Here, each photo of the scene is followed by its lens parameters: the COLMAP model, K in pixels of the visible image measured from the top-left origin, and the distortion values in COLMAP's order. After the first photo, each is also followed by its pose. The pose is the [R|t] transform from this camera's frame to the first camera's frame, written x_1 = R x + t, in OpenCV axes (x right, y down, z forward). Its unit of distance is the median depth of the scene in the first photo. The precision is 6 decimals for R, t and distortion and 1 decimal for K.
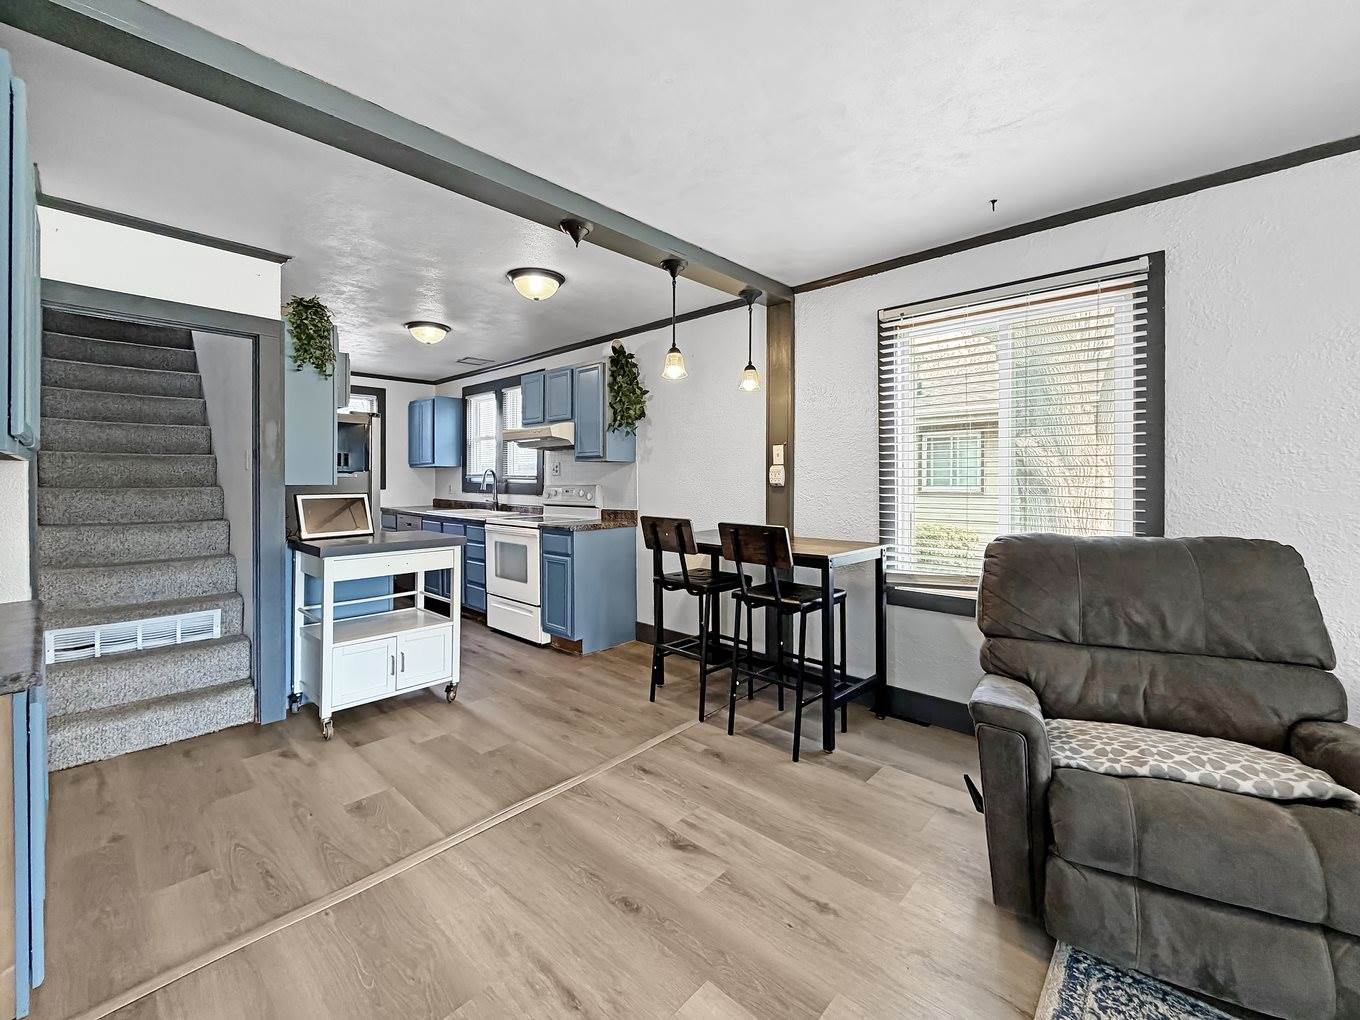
lens RADIAL K [[569.6, 0, 663.8], [0, 569.6, 481.1], [0, 0, 1]] dist [0.000439, -0.000057]
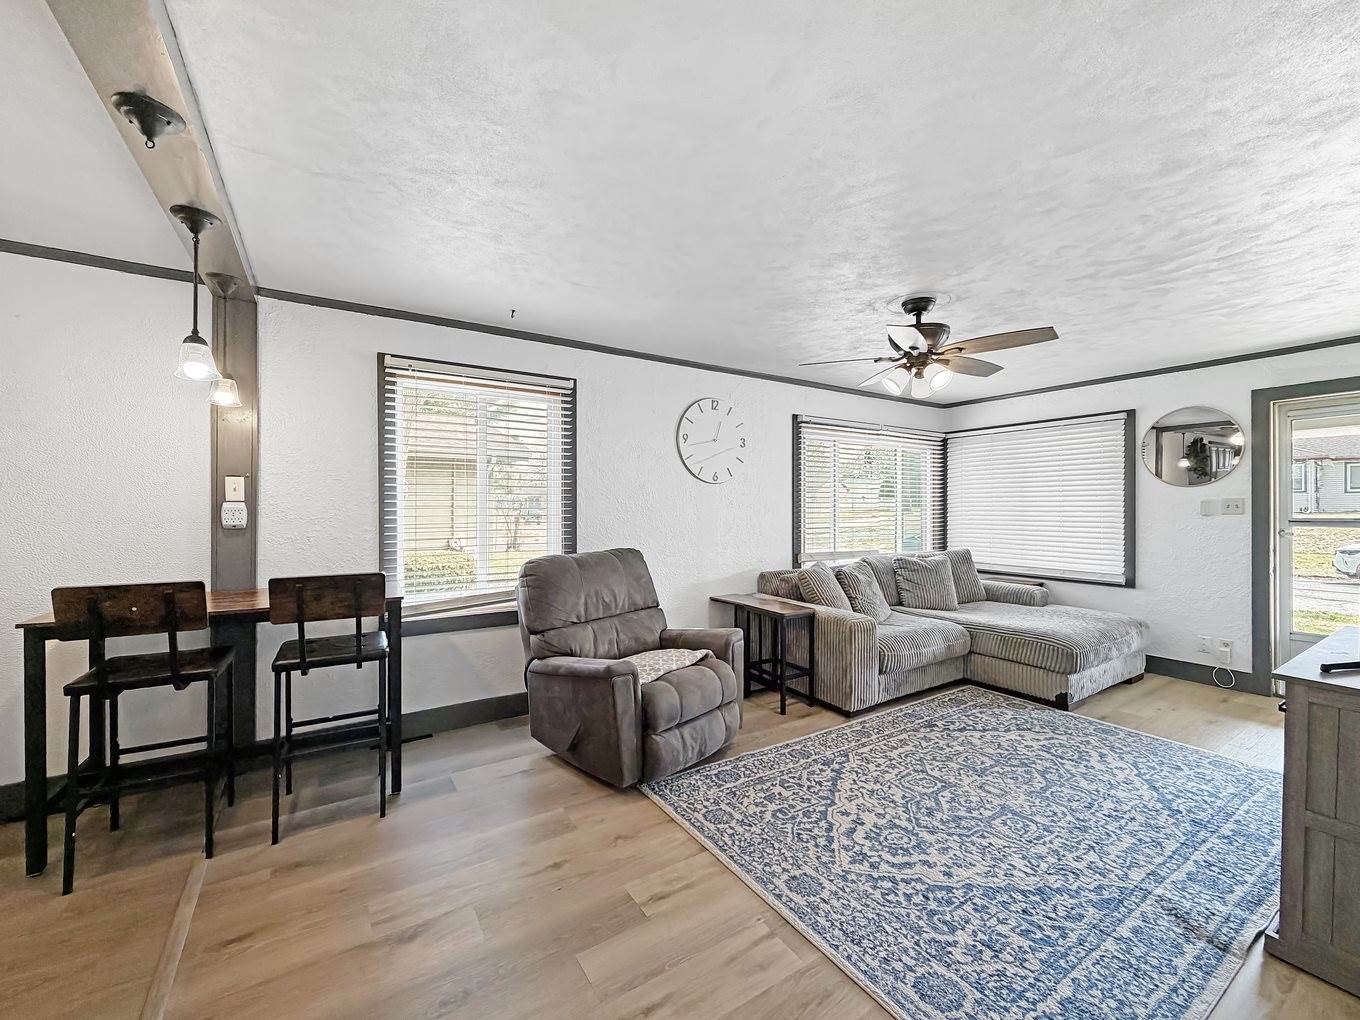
lens RADIAL K [[553.4, 0, 680.3], [0, 553.4, 505.6], [0, 0, 1]] dist [0.000048, -0.000118]
pose [[0.235264, 0.004375, 0.971922, -0.474913], [0.001705, 0.999986, -0.004914, -0.021005], [-0.971930, 0.002813, 0.235253, 0.251961]]
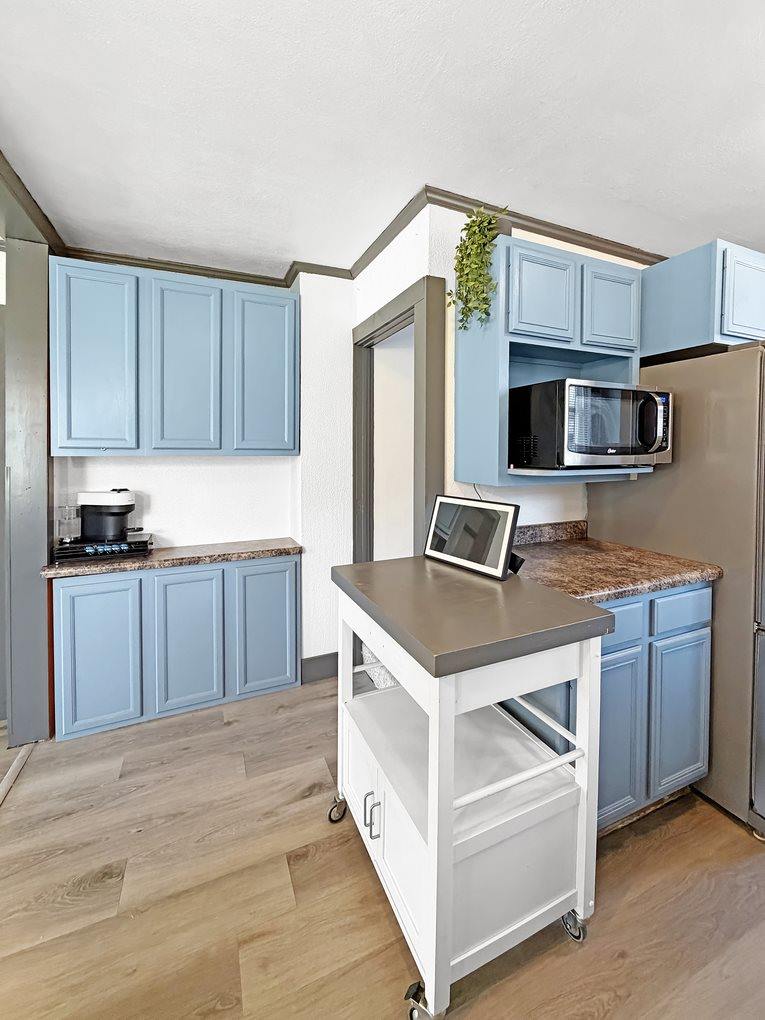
lens RADIAL K [[427.2, 0, 391.6], [0, 427.2, 463.8], [0, 0, 1]] dist [0.000439, -0.000057]
pose [[-0.377595, 0.025668, -0.925615, -0.095118], [-0.005531, 0.999535, 0.029974, -0.036619], [0.925954, 0.016437, -0.377278, 1.191407]]
